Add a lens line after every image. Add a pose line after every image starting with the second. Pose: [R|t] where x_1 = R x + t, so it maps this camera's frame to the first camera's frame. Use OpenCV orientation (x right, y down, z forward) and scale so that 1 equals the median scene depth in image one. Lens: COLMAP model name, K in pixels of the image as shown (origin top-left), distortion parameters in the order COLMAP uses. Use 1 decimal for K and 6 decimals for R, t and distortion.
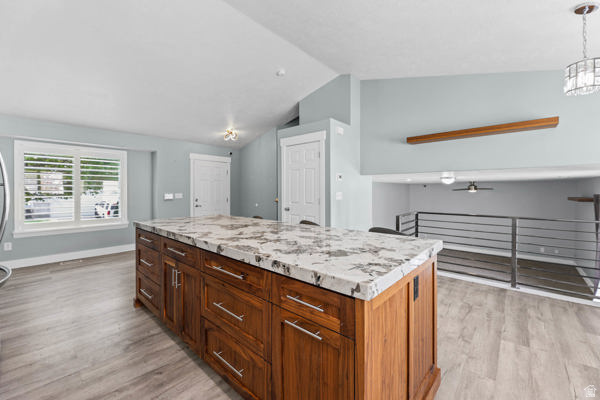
lens RADIAL K [[243.6, 0, 296.8], [0, 243.6, 190.1], [0, 0, 1]] dist [0.000600, -0.000146]
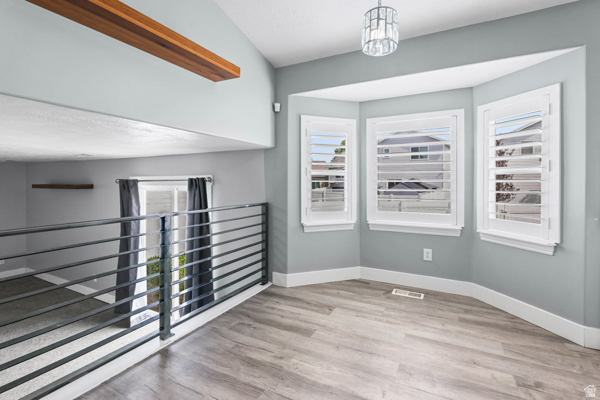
lens RADIAL K [[264.0, 0, 297.7], [0, 264.0, 183.1], [0, 0, 1]] dist [0.000550, -0.000153]
pose [[-0.277556, -0.002237, 0.960707, 0.166149], [-0.007718, 0.999970, 0.000099, 0.027212], [-0.960679, -0.007387, -0.277565, 0.679896]]
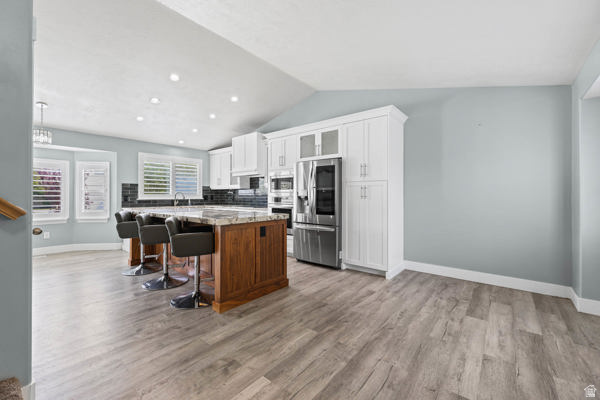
lens RADIAL K [[253.4, 0, 298.7], [0, 253.4, 194.2], [0, 0, 1]] dist [0.018589, 0.000038]
pose [[-0.999393, 0.000359, -0.034839, -0.432410], [0.000797, 0.999921, -0.012566, 0.029191], [0.034831, -0.012586, -0.999314, 1.438579]]
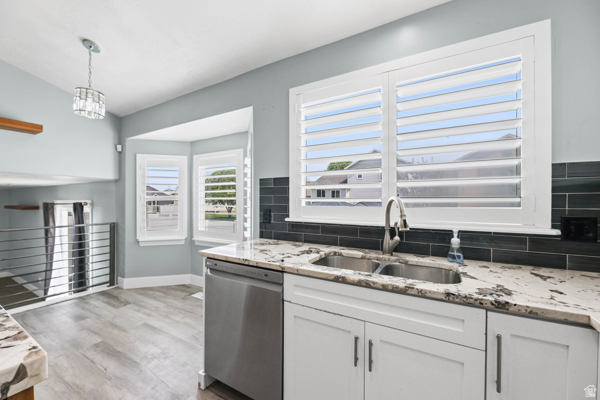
lens RADIAL K [[249.4, 0, 300.0], [0, 249.4, 200.0], [0, 0, 1]] dist [-0.001507, -0.000574]
pose [[-0.201267, 0.000532, 0.979536, -0.096420], [-0.006722, 0.999976, -0.001924, 0.000675], [-0.979513, -0.006972, -0.201259, 0.110180]]
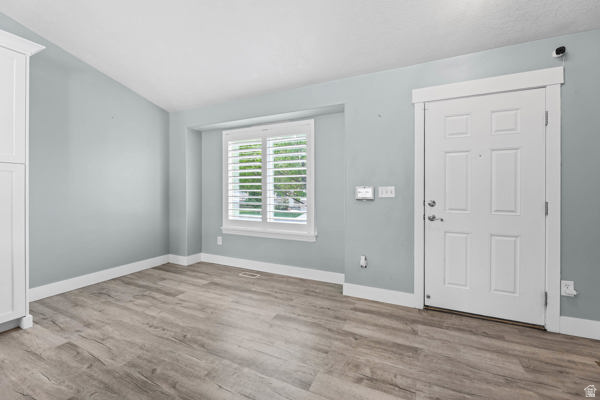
lens RADIAL K [[252.1, 0, 302.4], [0, 252.1, 188.5], [0, 0, 1]] dist [-0.004903, -0.000450]
pose [[0.277975, -0.002698, -0.960584, -0.110784], [0.003396, 0.999993, -0.001826, 0.023658], [0.960582, -0.002754, 0.277982, 0.978113]]
